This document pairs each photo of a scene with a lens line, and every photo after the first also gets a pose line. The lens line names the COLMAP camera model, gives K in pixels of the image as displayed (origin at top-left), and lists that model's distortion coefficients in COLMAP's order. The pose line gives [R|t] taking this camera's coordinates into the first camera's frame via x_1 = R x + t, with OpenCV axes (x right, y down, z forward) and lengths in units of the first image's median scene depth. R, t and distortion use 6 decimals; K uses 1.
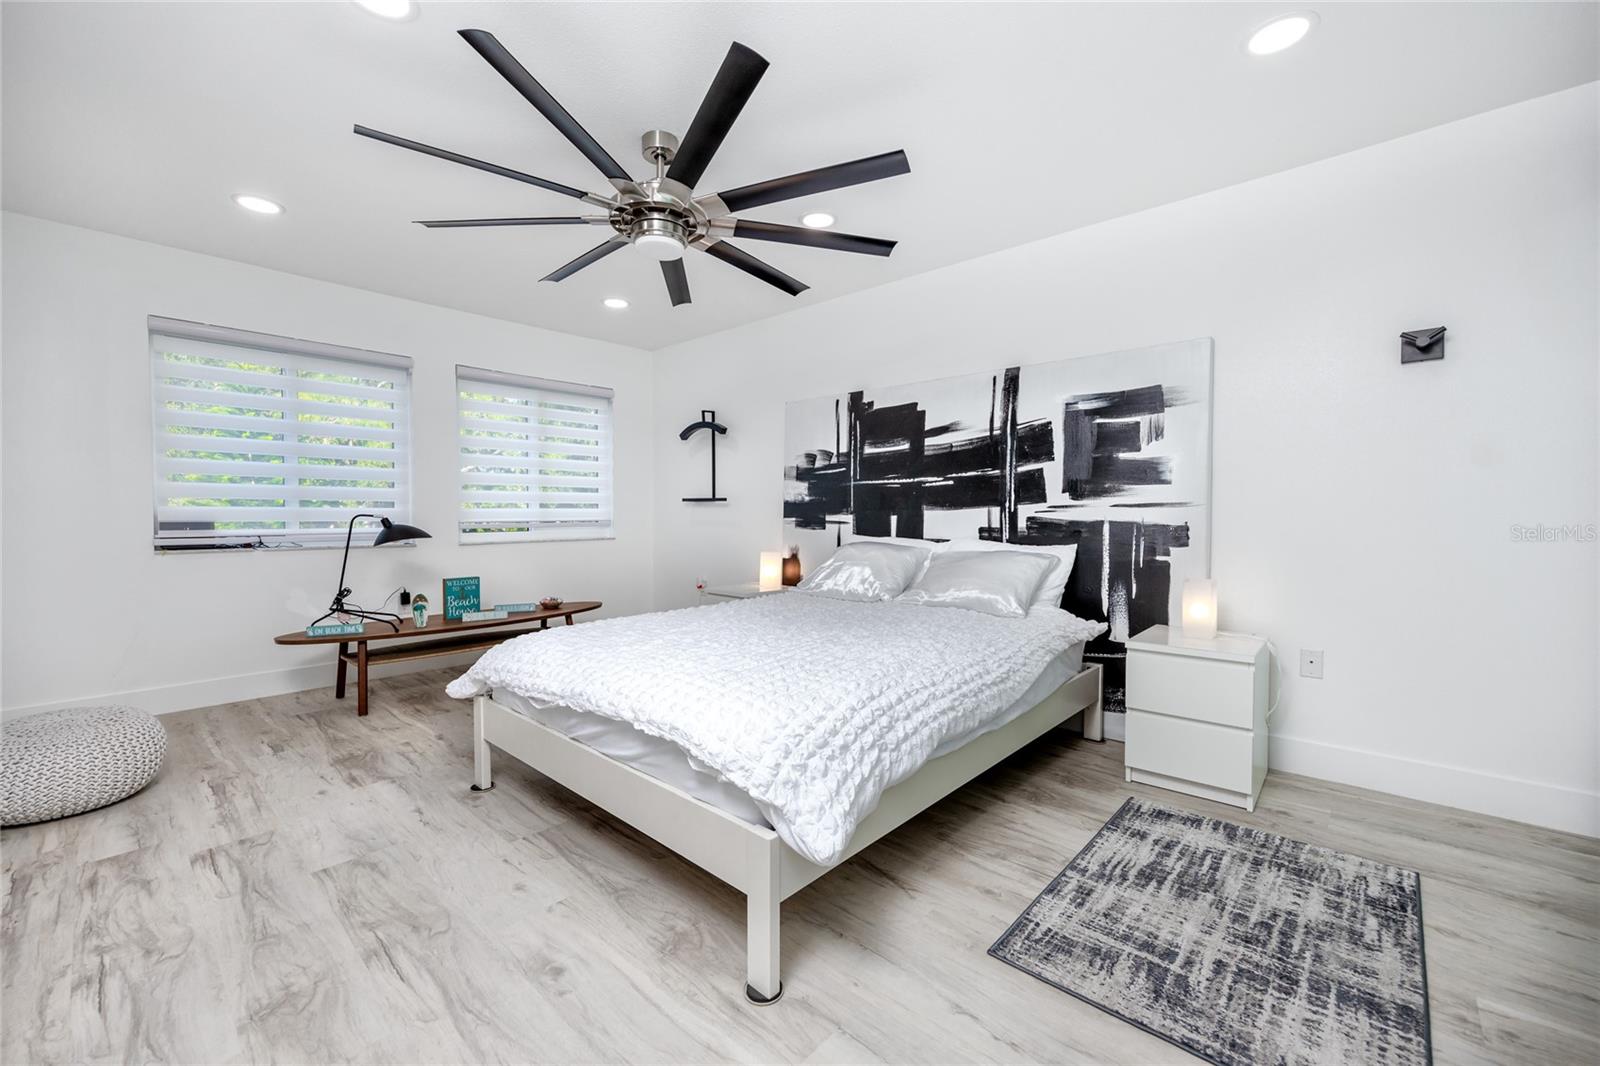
lens RADIAL K [[634.8, 0, 799.6], [0, 634.8, 532.2], [0, 0, 1]] dist [-0.002283, -0.000113]
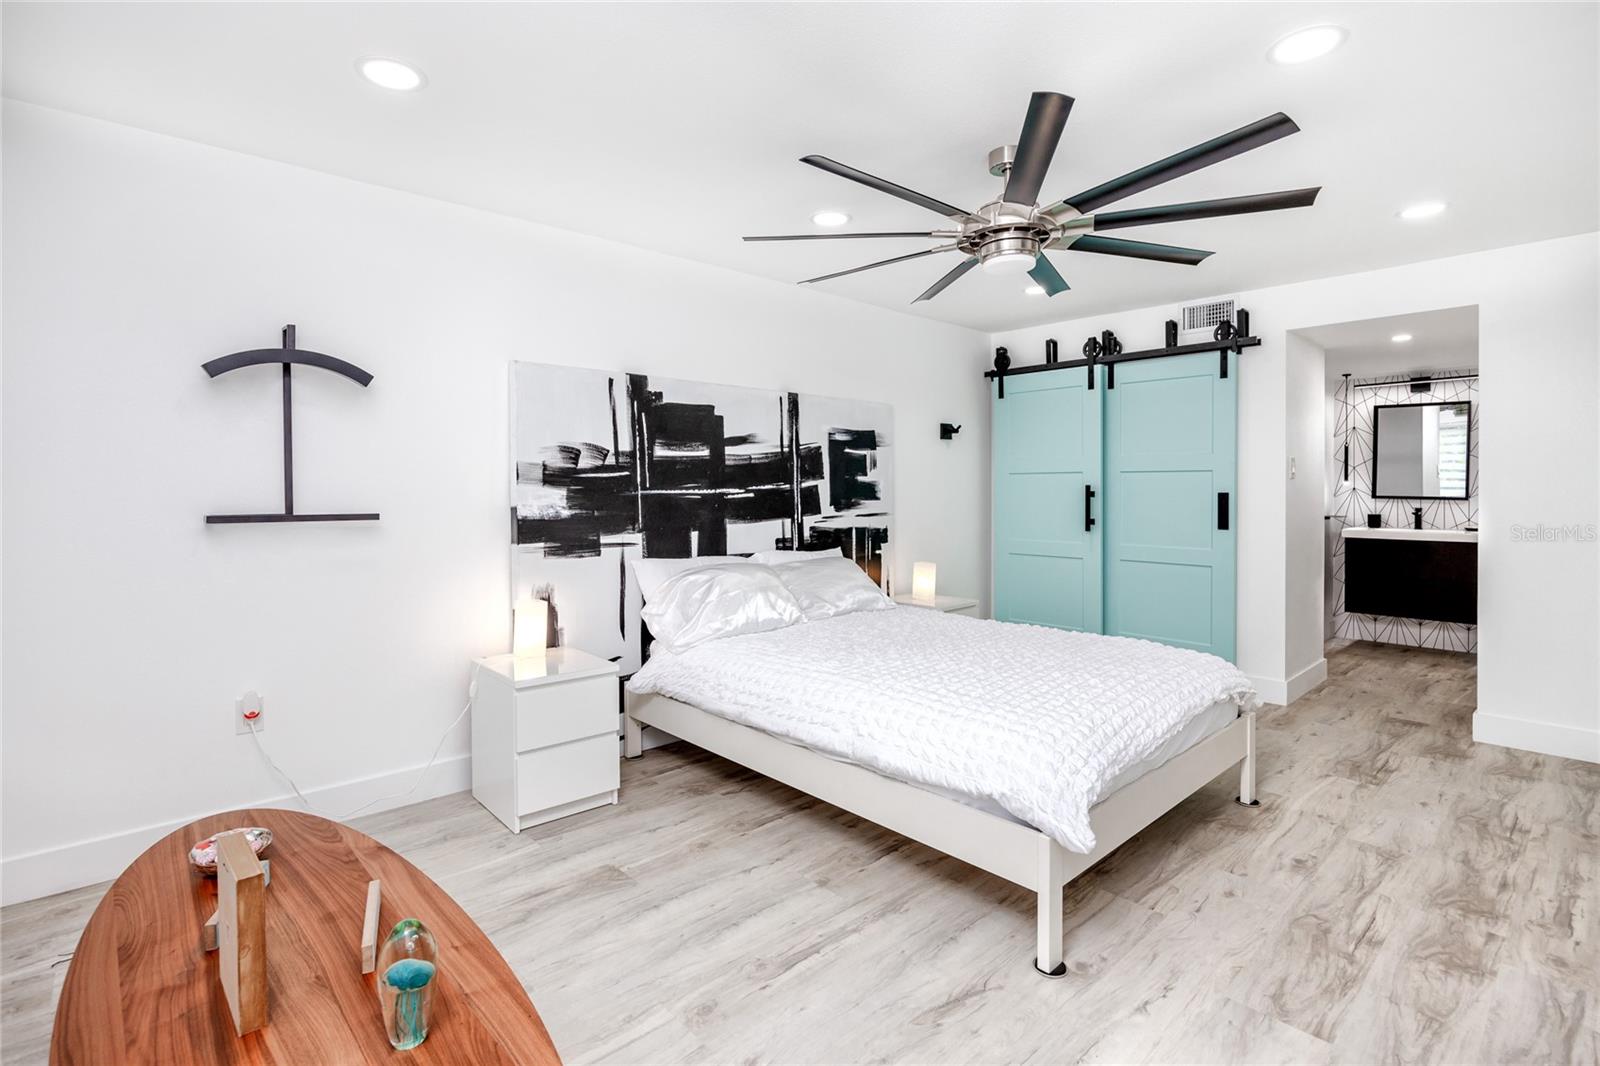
lens RADIAL K [[761.0, 0, 796.2], [0, 761.0, 494.9], [0, 0, 1]] dist [-0.004717, 0.000029]
pose [[0.091151, -0.008981, 0.995797, -0.937562], [0.032684, 0.999448, 0.006022, -0.084029], [-0.995301, 0.031997, 0.091394, 0.830109]]
